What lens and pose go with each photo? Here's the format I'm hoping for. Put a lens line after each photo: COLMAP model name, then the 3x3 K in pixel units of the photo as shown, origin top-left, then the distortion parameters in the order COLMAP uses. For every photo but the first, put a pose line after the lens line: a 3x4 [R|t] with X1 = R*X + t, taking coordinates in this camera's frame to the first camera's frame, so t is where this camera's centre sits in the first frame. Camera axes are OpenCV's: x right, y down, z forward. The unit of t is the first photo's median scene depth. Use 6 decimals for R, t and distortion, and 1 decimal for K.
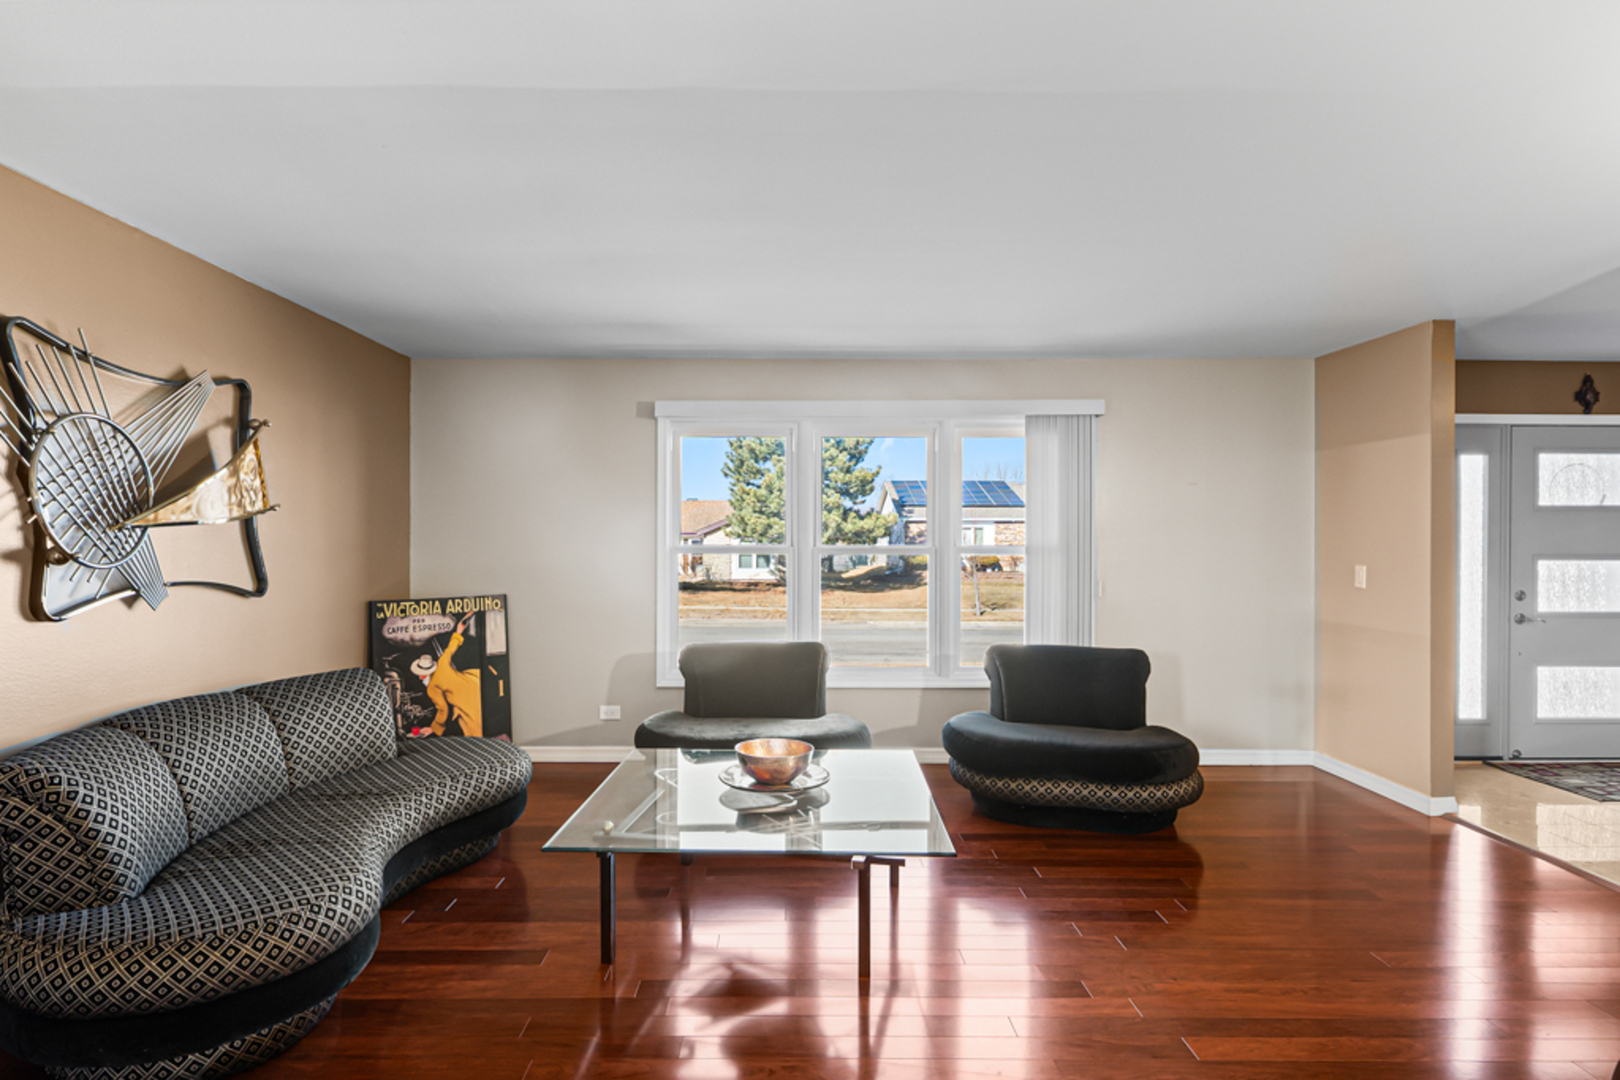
lens RADIAL K [[846.6, 0, 779.4], [0, 846.6, 536.1], [0, 0, 1]] dist [0.038141, -0.024303]
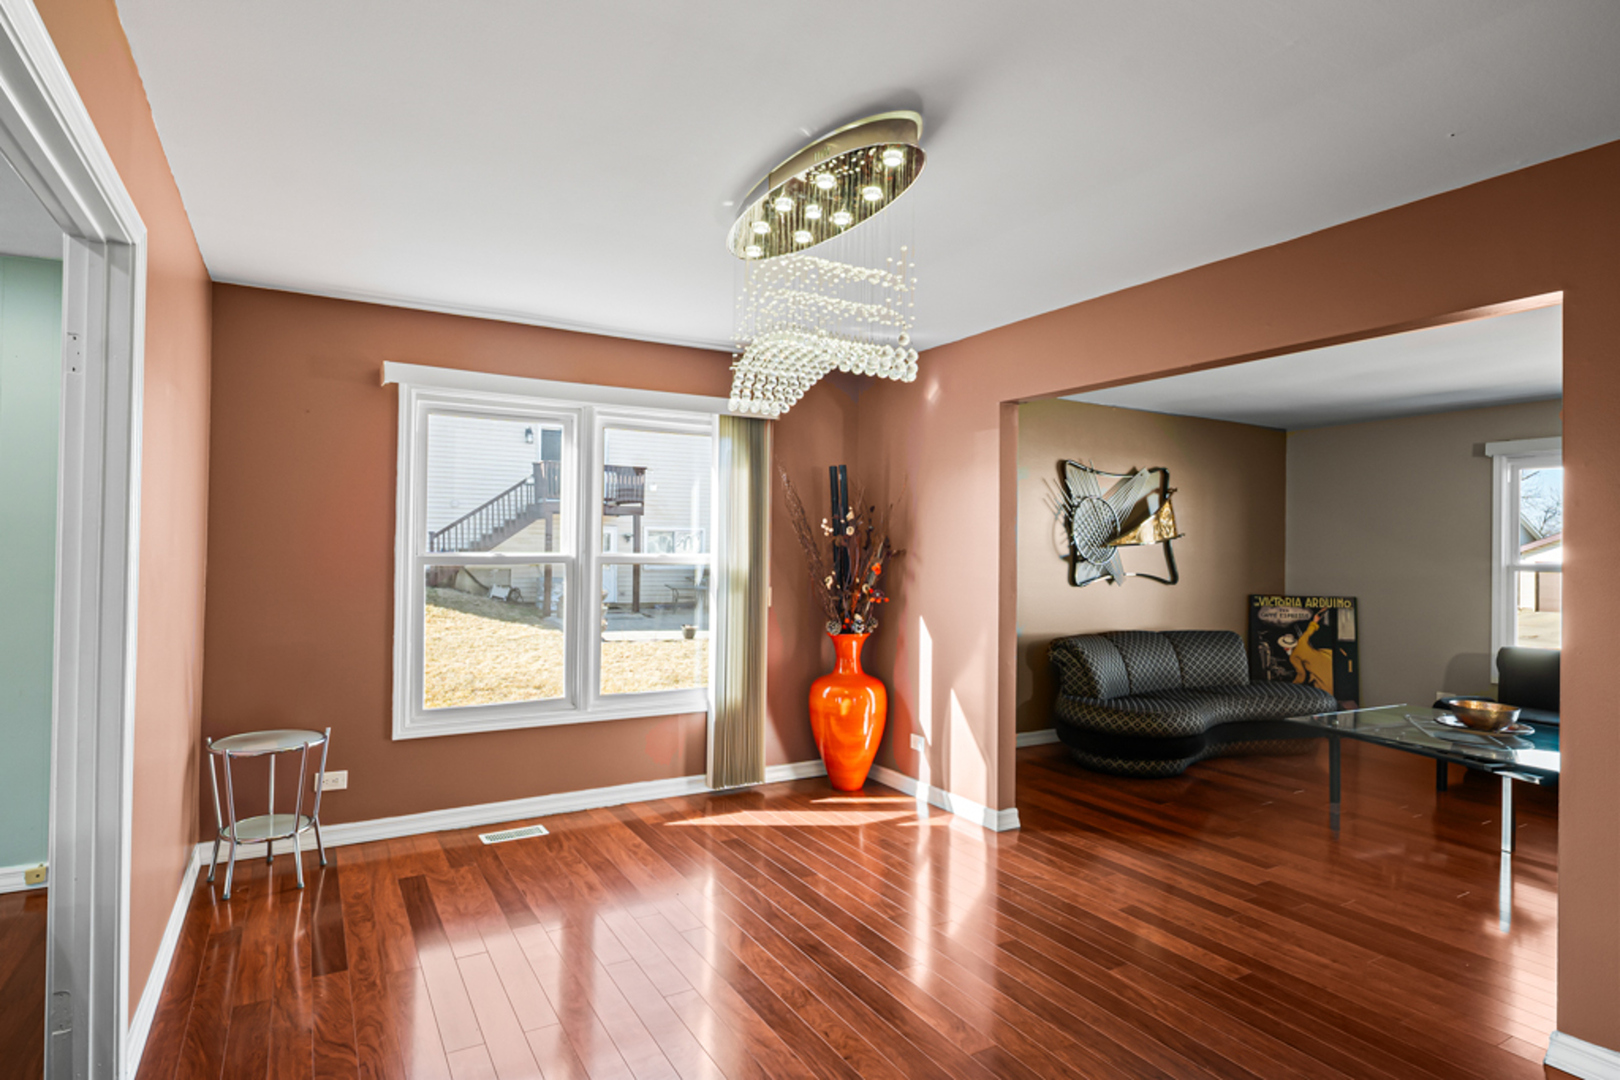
lens RADIAL K [[846.6, 0, 779.4], [0, 846.6, 536.1], [0, 0, 1]] dist [0.038141, -0.024303]
pose [[0.482949, -0.003117, -0.875643, 0.596227], [-0.012290, 0.999871, -0.010337, -0.003285], [0.875562, 0.015754, 0.482848, -0.632305]]
